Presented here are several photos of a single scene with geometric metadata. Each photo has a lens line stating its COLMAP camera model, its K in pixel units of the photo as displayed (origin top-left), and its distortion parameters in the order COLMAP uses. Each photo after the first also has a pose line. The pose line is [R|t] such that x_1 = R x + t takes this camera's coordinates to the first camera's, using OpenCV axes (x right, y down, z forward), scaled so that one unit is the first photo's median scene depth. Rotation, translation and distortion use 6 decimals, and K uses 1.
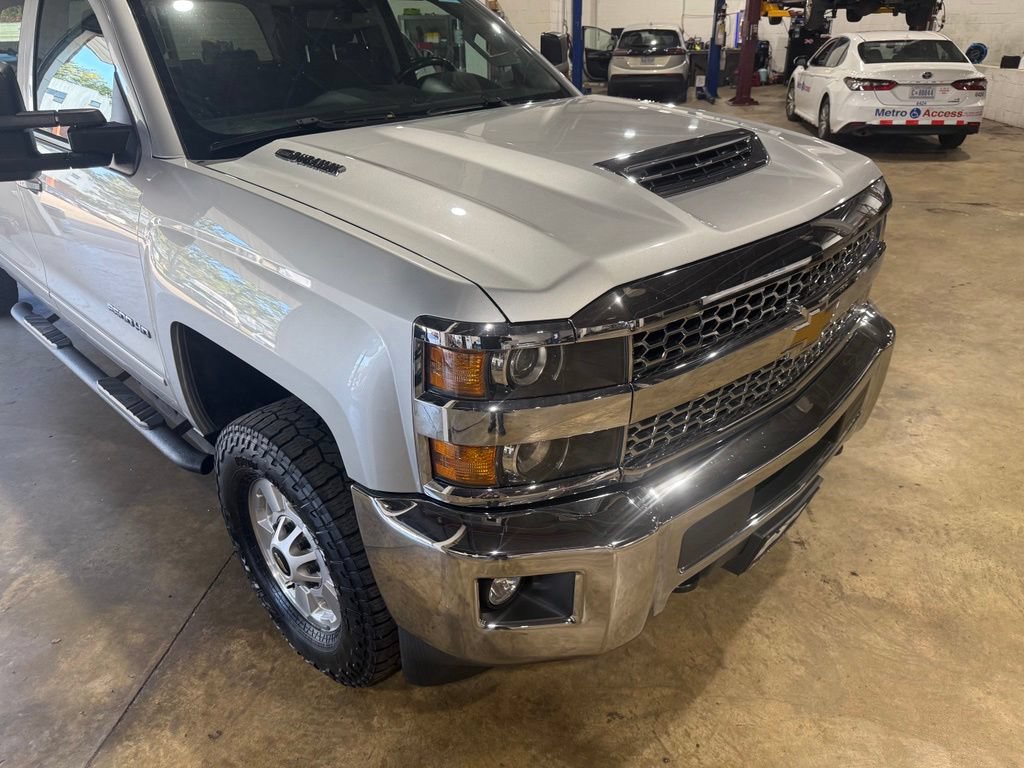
lens RADIAL K [[723.9, 0, 514.8], [0, 723.9, 382.9], [0, 0, 1]] dist [0.026100, -0.036844]
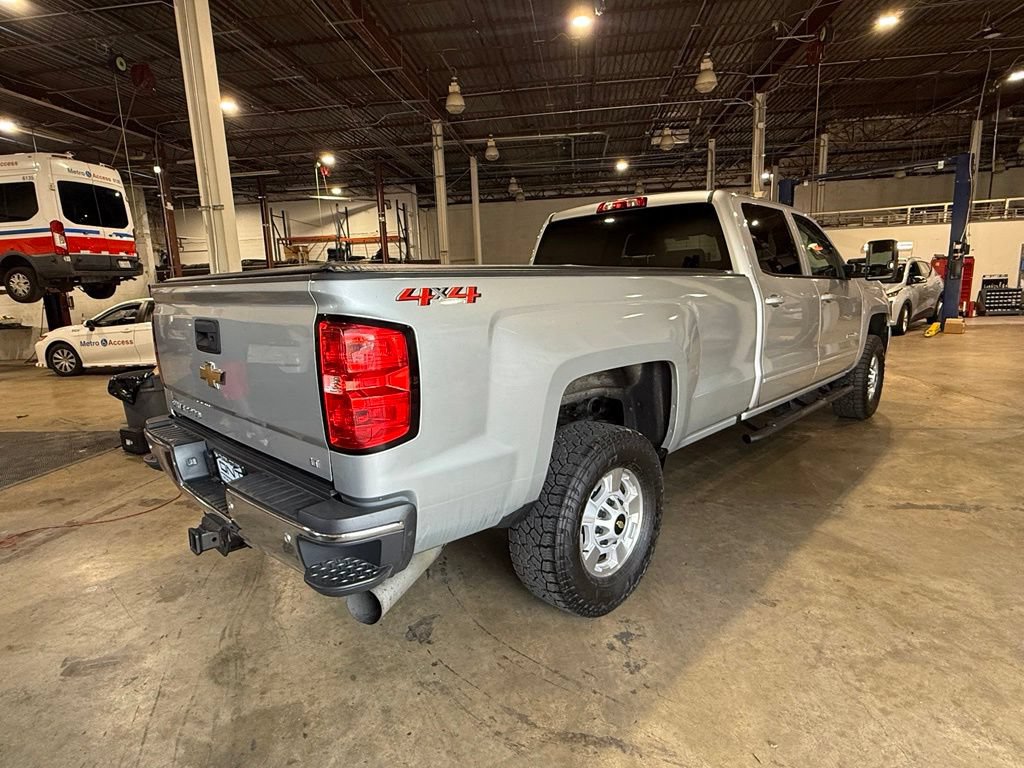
lens RADIAL K [[563.1, 0, 508.1], [0, 563.1, 381.3], [0, 0, 1]] dist [0.000995, -0.000294]
pose [[0.007627, -0.149358, 0.988754, -2.773498], [0.484137, 0.865721, 0.127039, -0.862450], [-0.874959, 0.477723, 0.078912, 2.160970]]
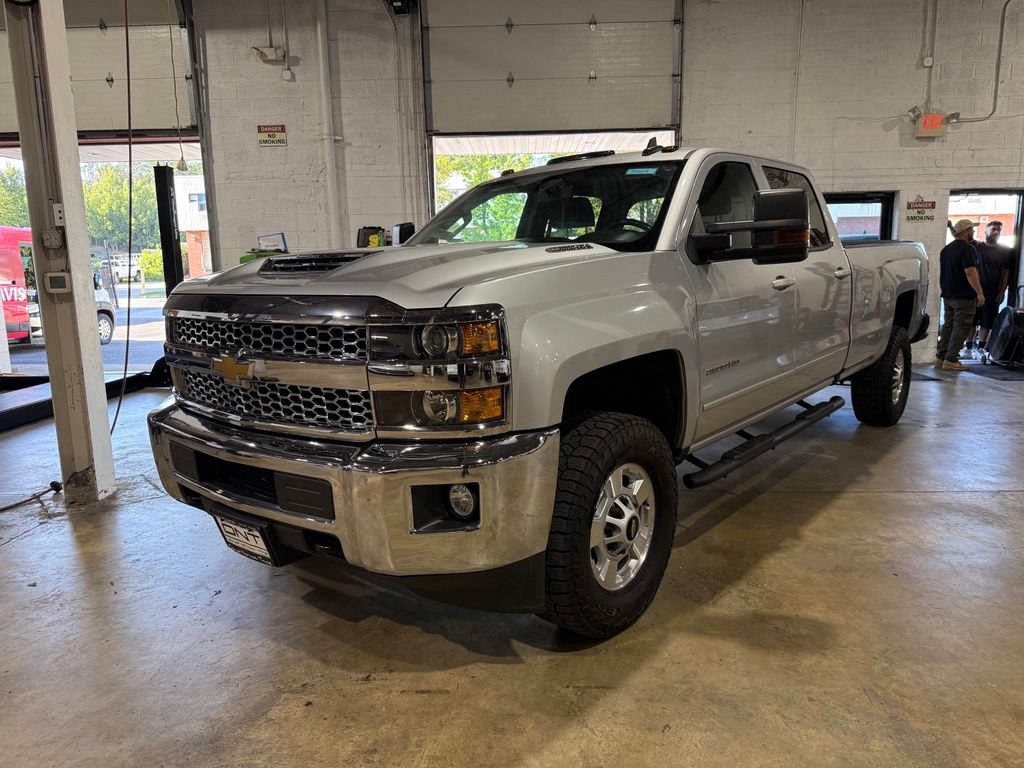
lens RADIAL K [[723.9, 0, 514.8], [0, 723.9, 382.9], [0, 0, 1]] dist [0.026100, -0.036844]
pose [[0.084830, 0.180308, -0.979945, 1.504599], [-0.432433, 0.892703, 0.126822, -0.377207], [0.897667, 0.413002, 0.153699, 1.055079]]
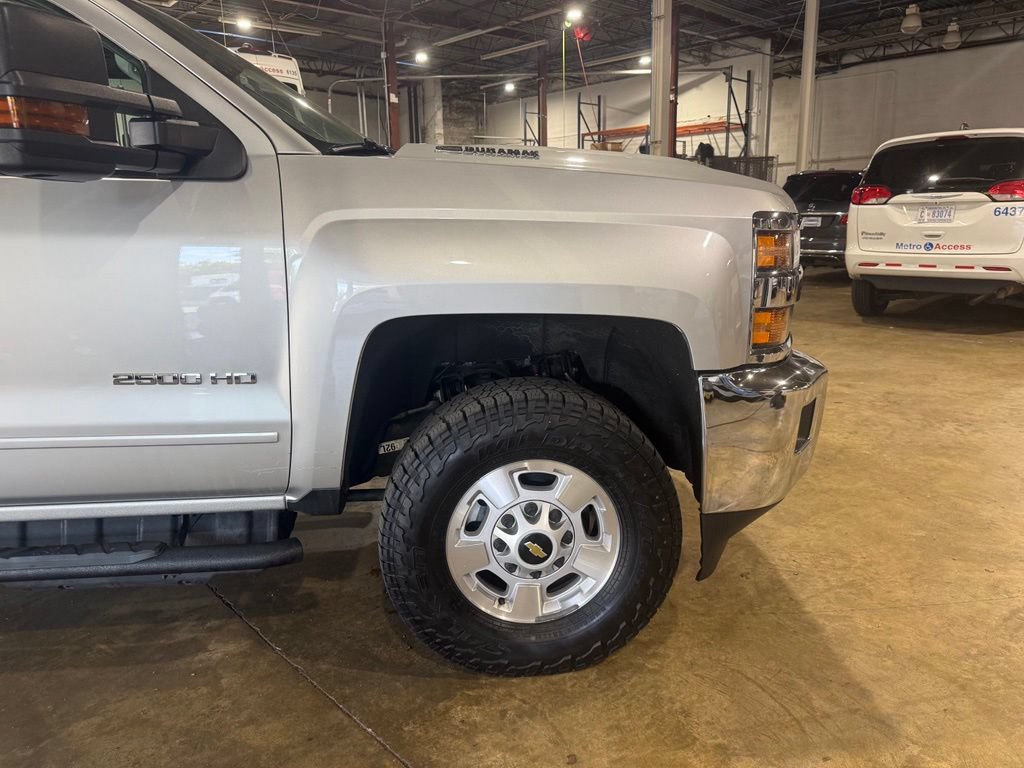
lens RADIAL K [[723.9, 0, 514.8], [0, 723.9, 382.9], [0, 0, 1]] dist [0.026100, -0.036844]
pose [[0.643101, -0.166337, 0.747498, -0.936347], [0.347926, 0.933025, -0.091712, 0.112382], [-0.682180, 0.319054, 0.657902, 0.304741]]
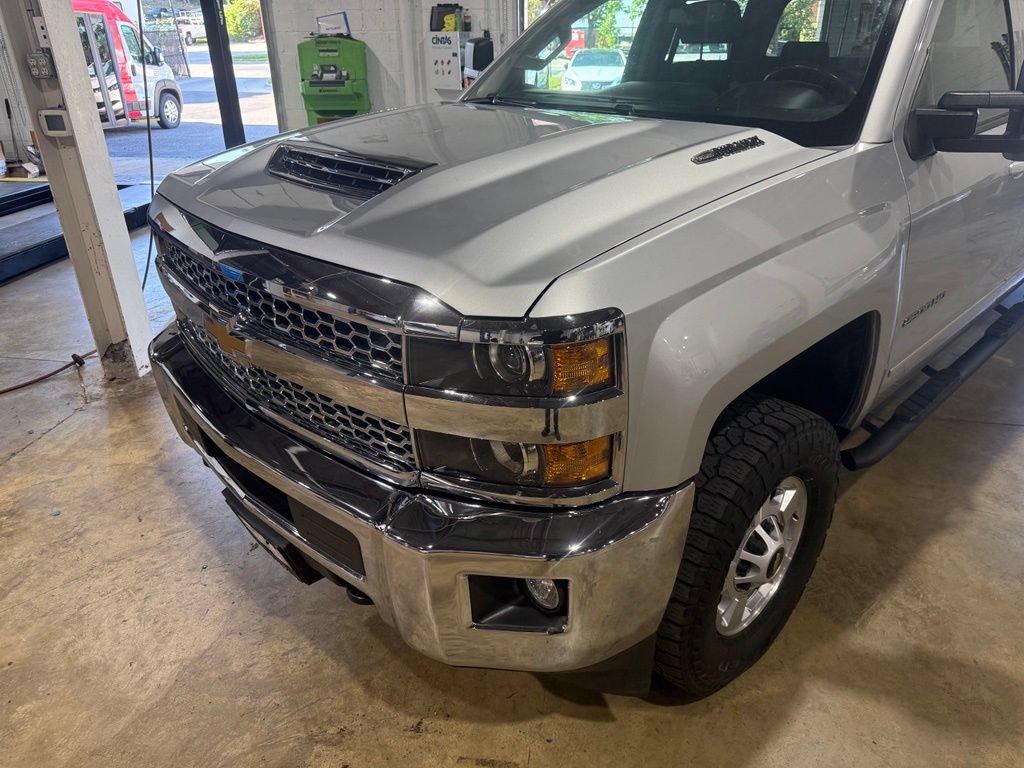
lens RADIAL K [[729.7, 0, 515.2], [0, 729.7, 384.4], [0, 0, 1]] dist [-0.005369, -0.006520]
pose [[-0.033412, 0.465162, -0.884595, 1.069833], [-0.439357, 0.788144, 0.431039, -0.508579], [0.897691, 0.403055, 0.178039, 0.987196]]
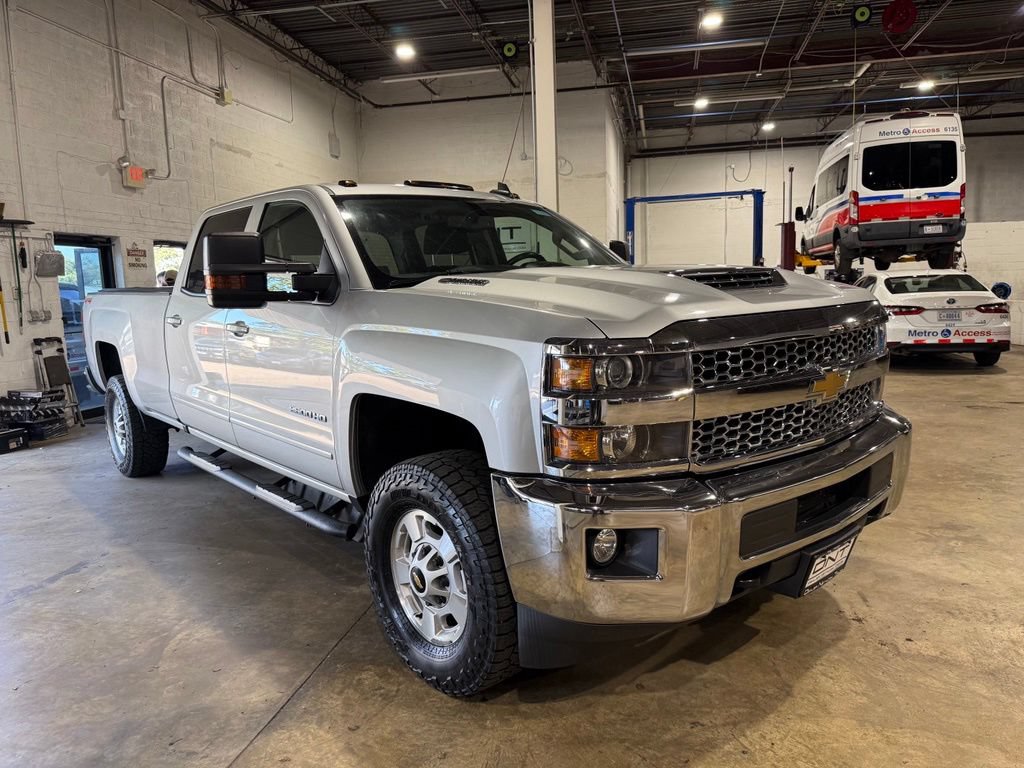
lens RADIAL K [[725.2, 0, 517.1], [0, 725.2, 379.1], [0, 0, 1]] dist [0.004109, -0.003912]
pose [[0.996967, -0.003650, -0.077739, -0.049614], [-0.022314, 0.943552, -0.330471, 0.304142], [0.074557, 0.331203, 0.940609, -0.252311]]
